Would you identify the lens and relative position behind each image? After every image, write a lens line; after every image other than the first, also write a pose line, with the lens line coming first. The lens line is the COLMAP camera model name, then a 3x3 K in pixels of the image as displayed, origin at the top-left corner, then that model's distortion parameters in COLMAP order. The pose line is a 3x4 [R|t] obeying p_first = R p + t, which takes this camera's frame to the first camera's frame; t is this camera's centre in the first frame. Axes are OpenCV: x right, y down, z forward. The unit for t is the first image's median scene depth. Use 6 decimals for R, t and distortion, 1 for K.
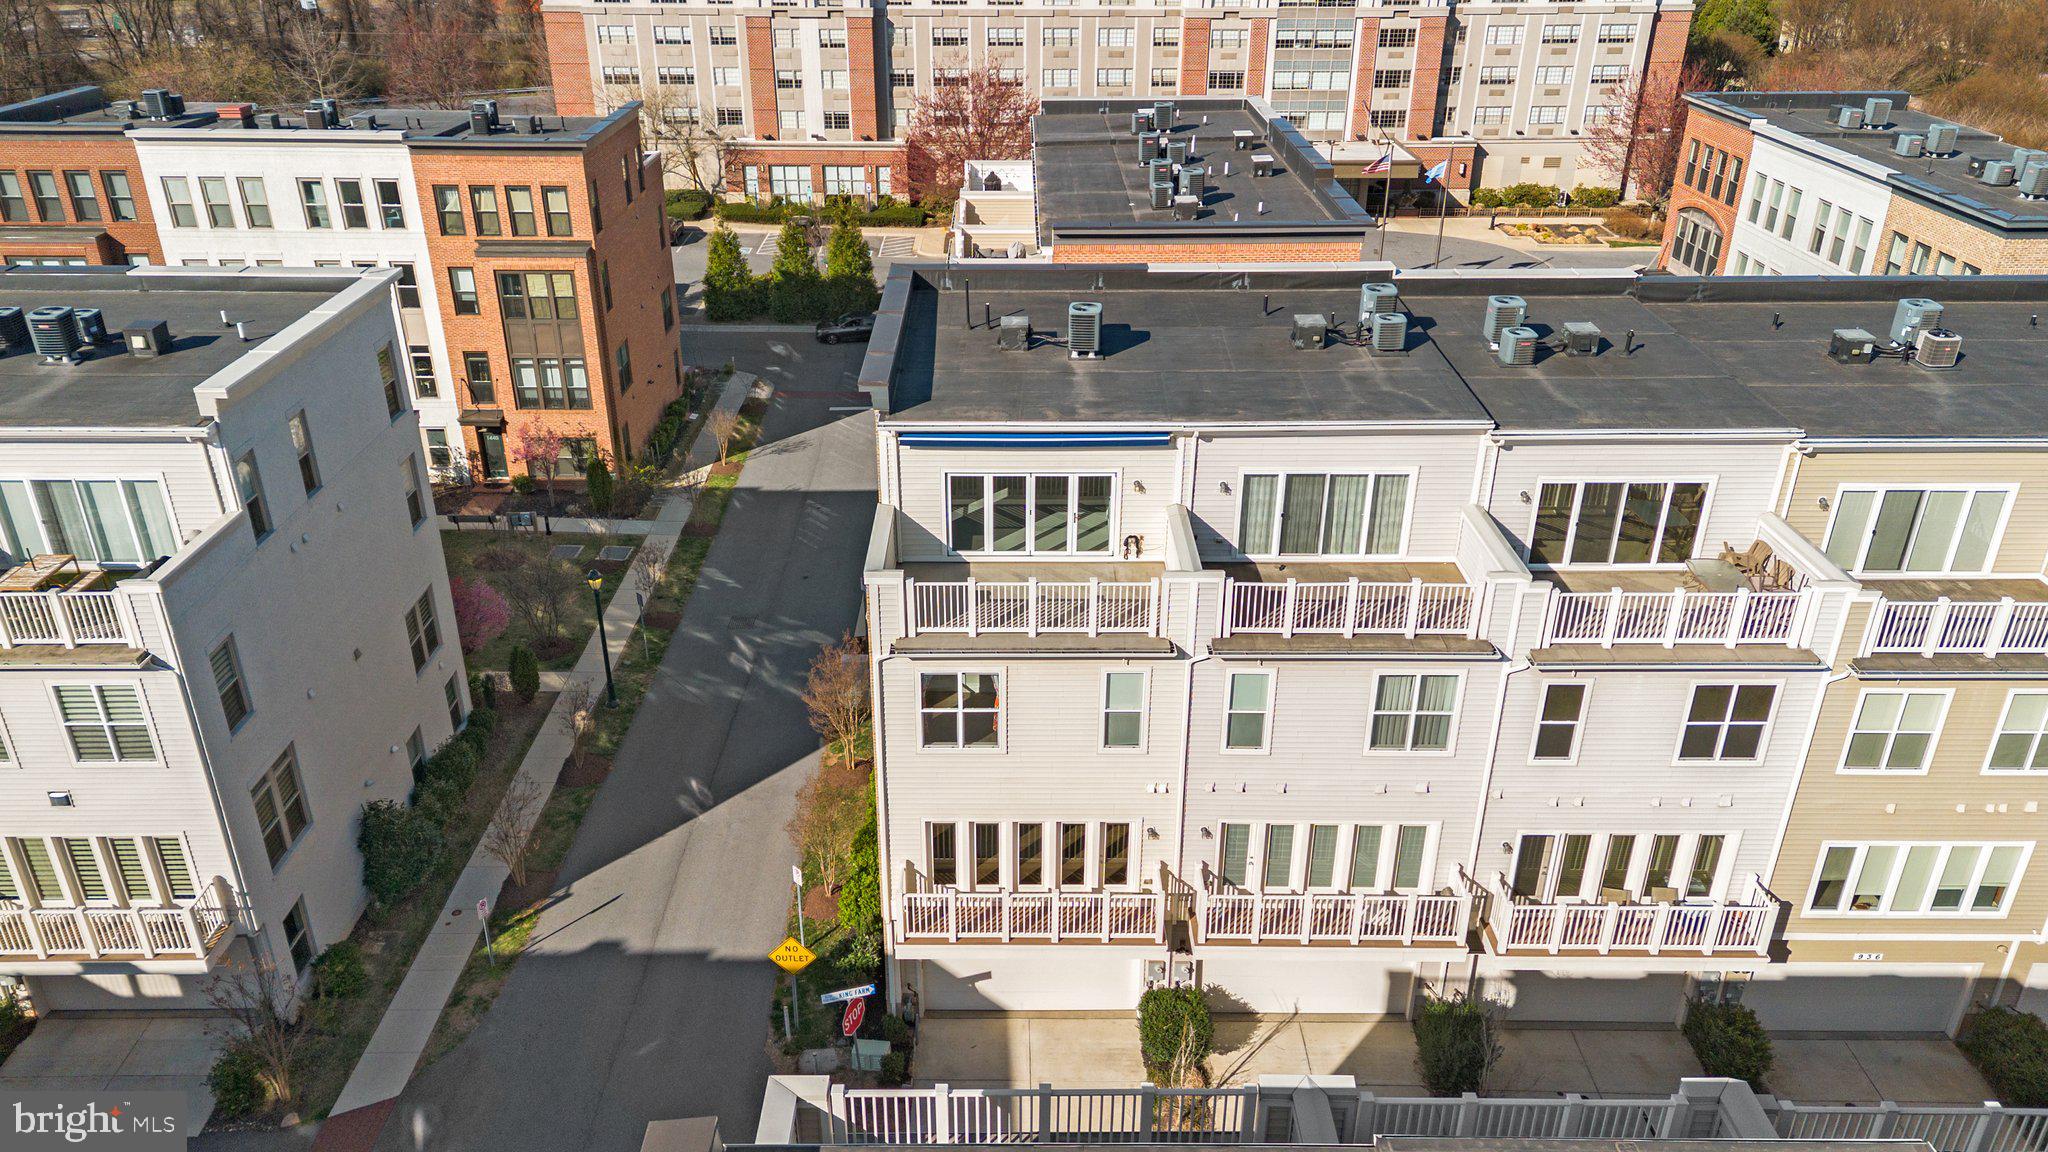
lens RADIAL K [[1446.7, 0, 1027.8], [0, 1446.7, 577.7], [0, 0, 1]] dist [0.013395, -0.012290]
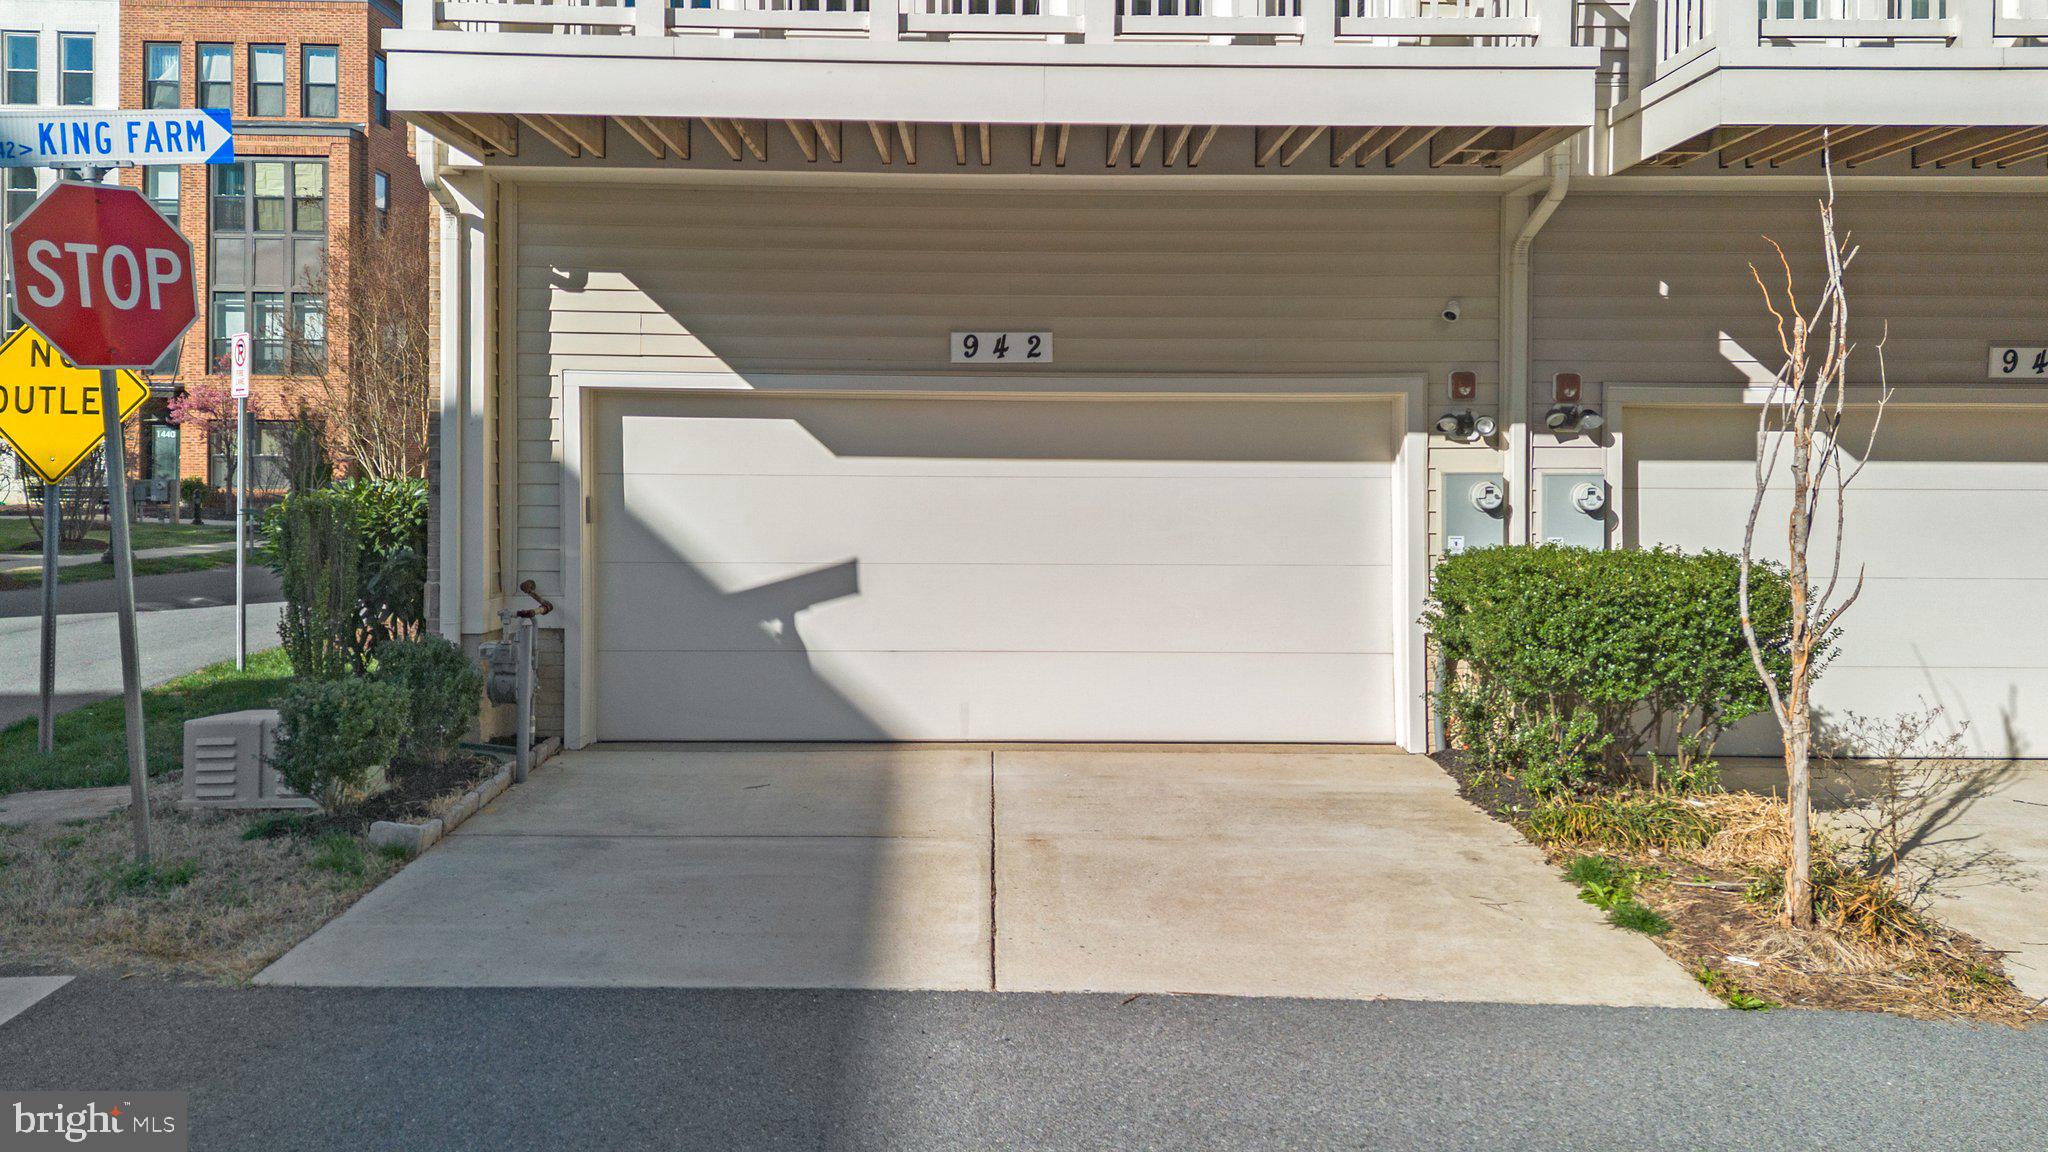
lens RADIAL K [[1446.7, 0, 1017.5], [0, 1446.7, 555.8], [0, 0, 1]] dist [0.013395, -0.012290]
pose [[0.999993, 0.002299, 0.003097, 0.002054], [-0.000711, 0.898969, -0.438013, 0.245446], [-0.003791, 0.438007, 0.898964, 0.480047]]
